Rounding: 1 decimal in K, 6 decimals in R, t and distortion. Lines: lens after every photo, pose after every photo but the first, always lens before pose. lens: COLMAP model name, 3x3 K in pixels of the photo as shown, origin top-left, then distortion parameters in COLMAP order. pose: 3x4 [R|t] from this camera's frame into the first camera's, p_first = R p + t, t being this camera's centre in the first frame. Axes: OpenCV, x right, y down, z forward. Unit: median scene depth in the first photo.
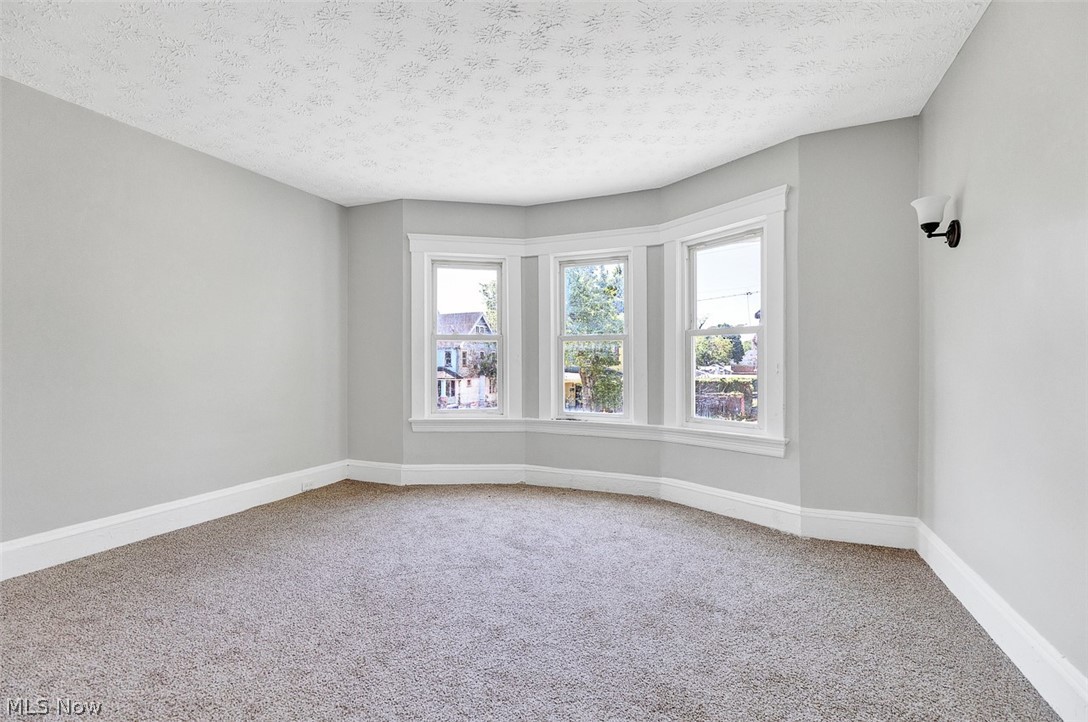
lens RADIAL K [[487.2, 0, 546.4], [0, 487.2, 358.3], [0, 0, 1]] dist [-0.000161, -0.000643]
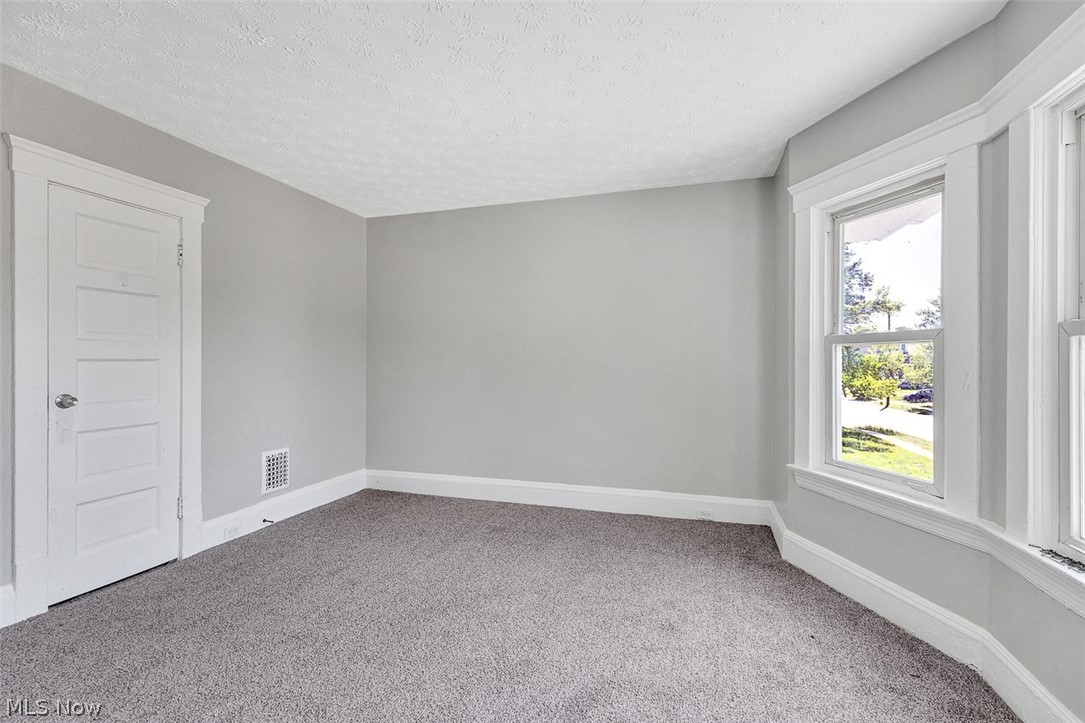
lens RADIAL K [[485.9, 0, 543.9], [0, 485.9, 366.4], [0, 0, 1]] dist [-0.000161, -0.000643]
pose [[0.089885, 0.010756, -0.995894, 0.414160], [0.007785, 0.999904, 0.011502, -0.025004], [0.995922, -0.008787, 0.089793, 0.707560]]
